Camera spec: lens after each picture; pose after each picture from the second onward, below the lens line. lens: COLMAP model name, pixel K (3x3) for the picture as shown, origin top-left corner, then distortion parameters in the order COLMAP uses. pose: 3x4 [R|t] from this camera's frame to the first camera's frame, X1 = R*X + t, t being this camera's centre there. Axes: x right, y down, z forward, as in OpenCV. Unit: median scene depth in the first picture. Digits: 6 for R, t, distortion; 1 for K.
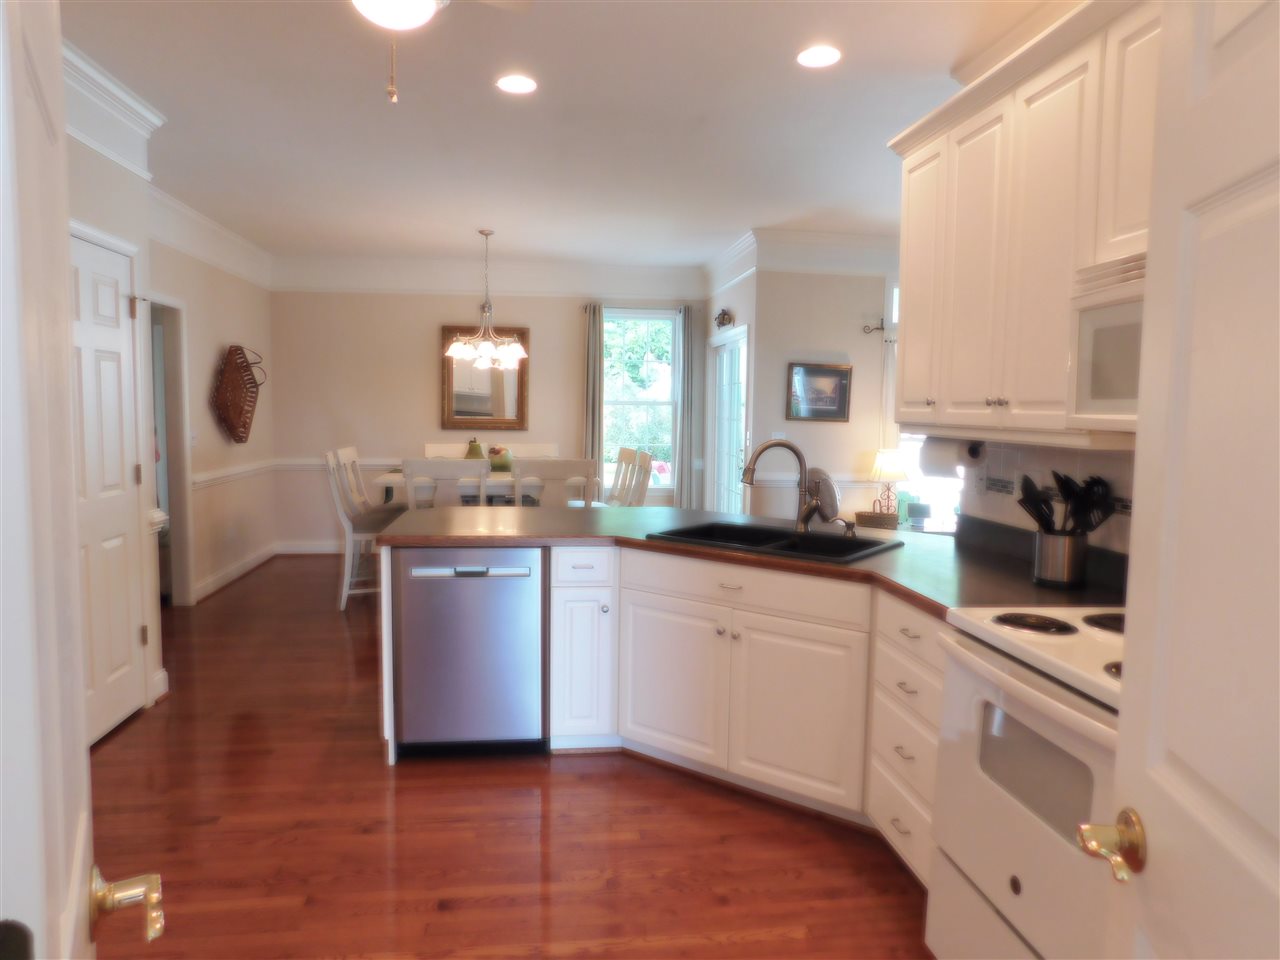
lens RADIAL K [[840.0, 0, 645.8], [0, 840.0, 479.2], [0, 0, 1]] dist [-0.067387, 0.050376]
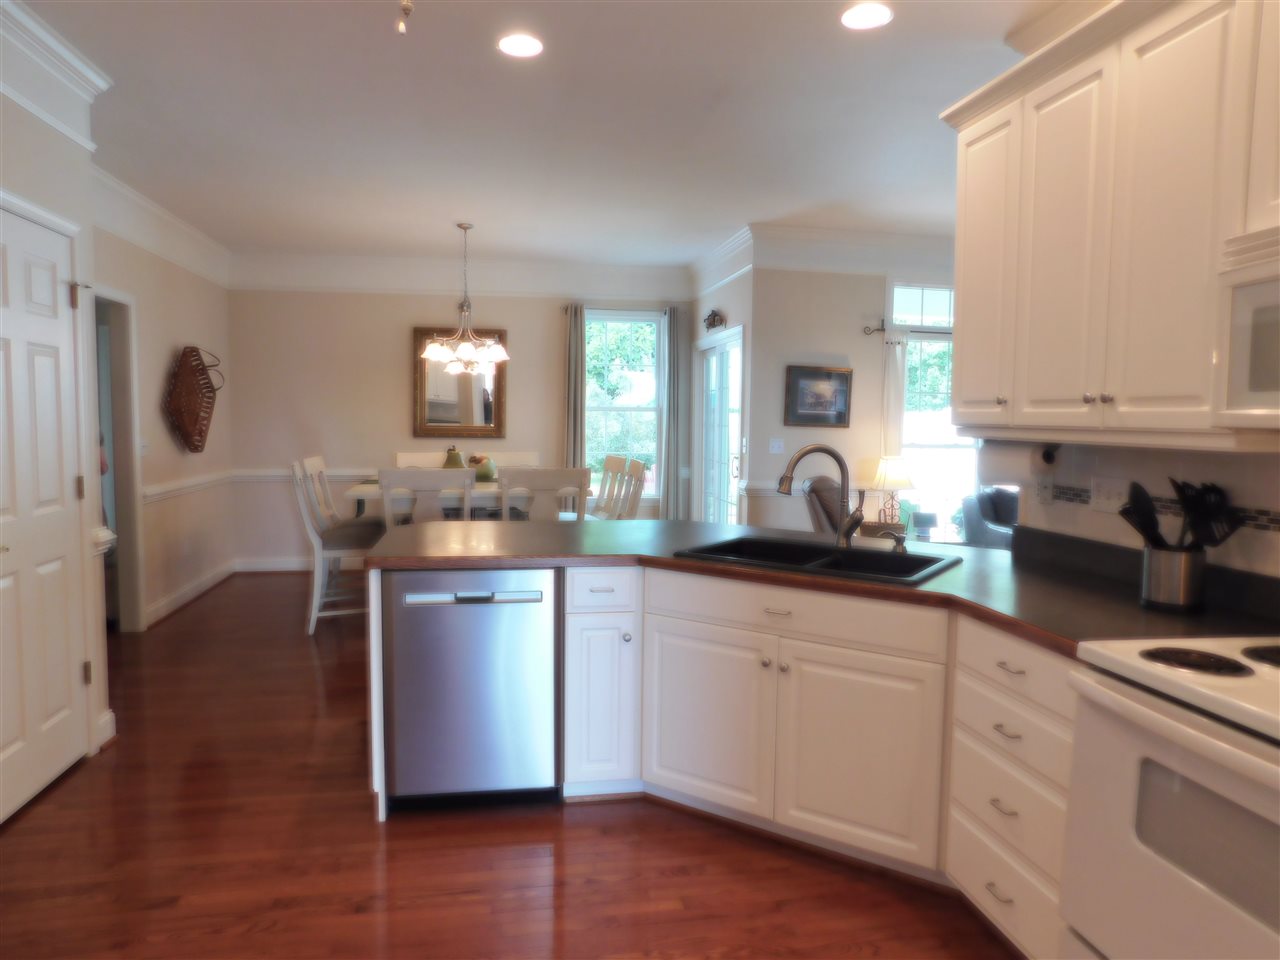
lens RADIAL K [[840.0, 0, 645.8], [0, 840.0, 479.2], [0, 0, 1]] dist [-0.067387, 0.050376]
pose [[0.998785, -0.006007, 0.048912, -0.061170], [0.006540, 0.999921, -0.010749, -0.001501], [-0.048844, 0.011055, 0.998745, 0.102543]]
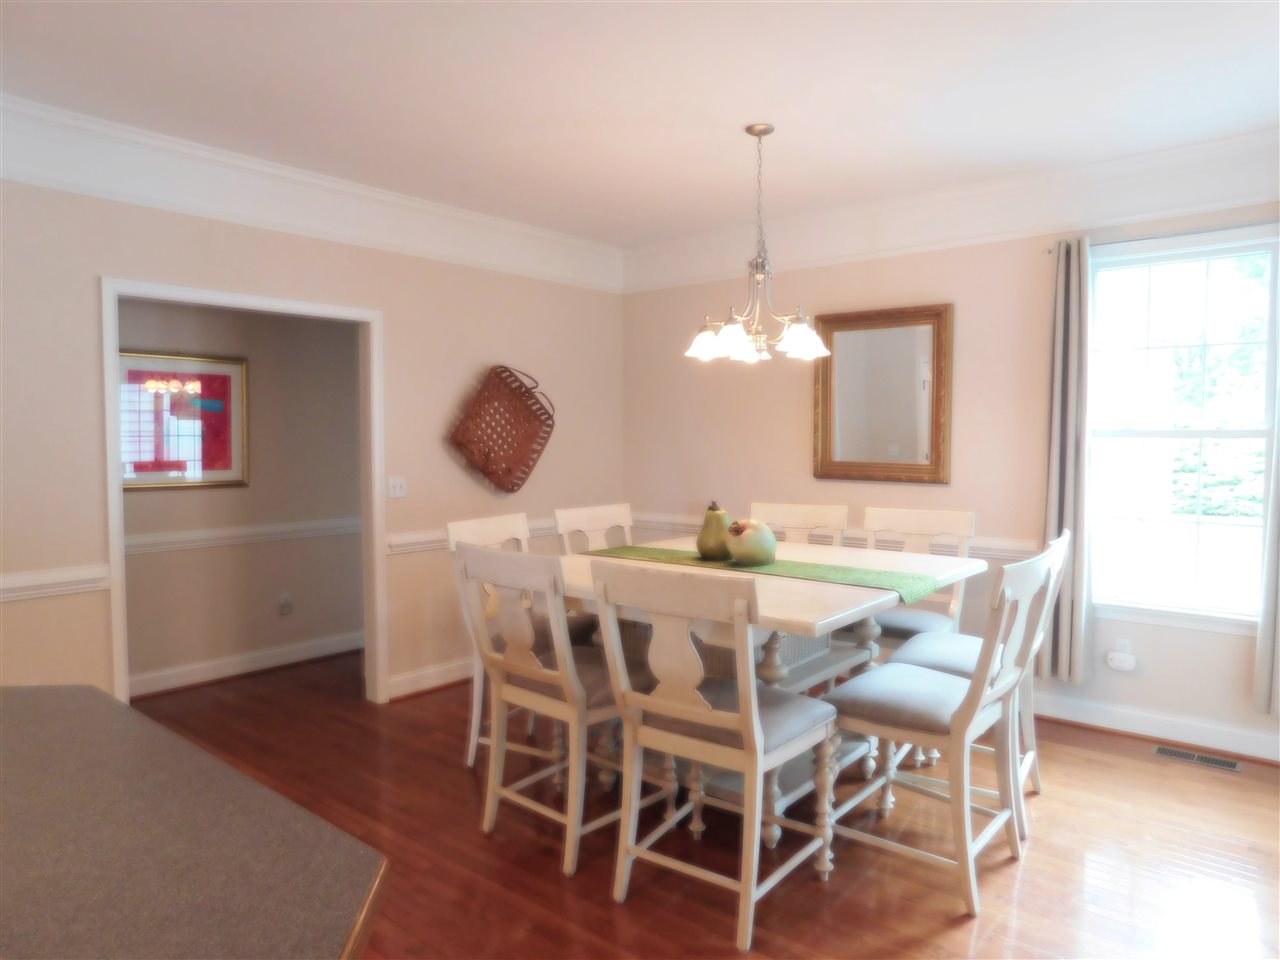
lens RADIAL K [[833.3, 0, 657.4], [0, 833.3, 483.9], [0, 0, 1]] dist [-0.056716, 0.000431]
pose [[0.690406, 0.029730, -0.722811, 0.276888], [-0.050907, 0.998675, -0.007548, -0.092546], [0.721629, 0.042007, 0.691004, 0.991112]]
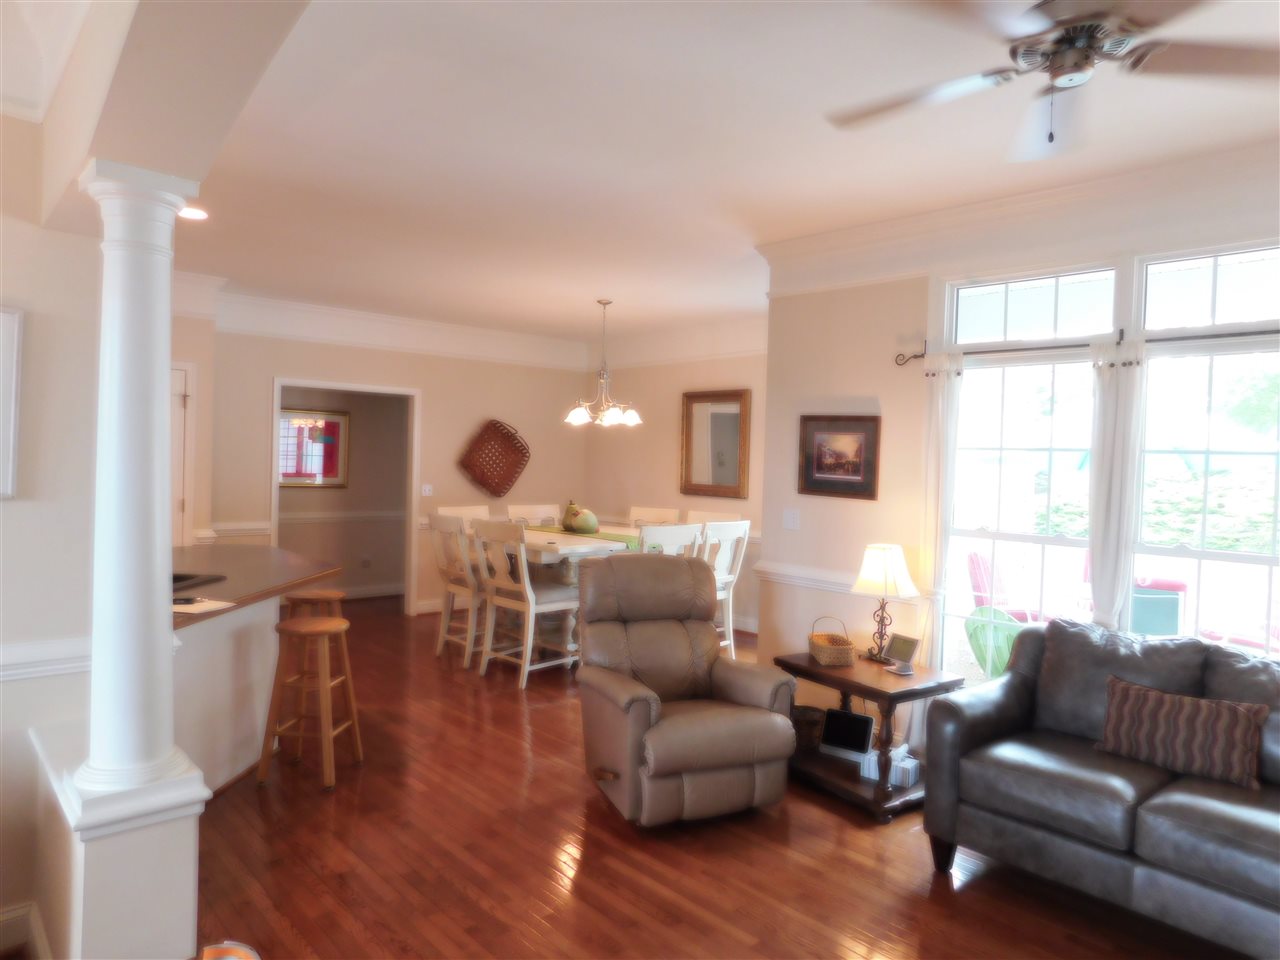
lens RADIAL K [[840.0, 0, 645.8], [0, 840.0, 479.2], [0, 0, 1]] dist [-0.067387, 0.050376]
pose [[0.570468, 0.019389, -0.821091, 1.170747], [-0.087329, 0.995486, -0.037166, -0.075267], [0.816664, 0.092907, 0.569586, 0.803193]]
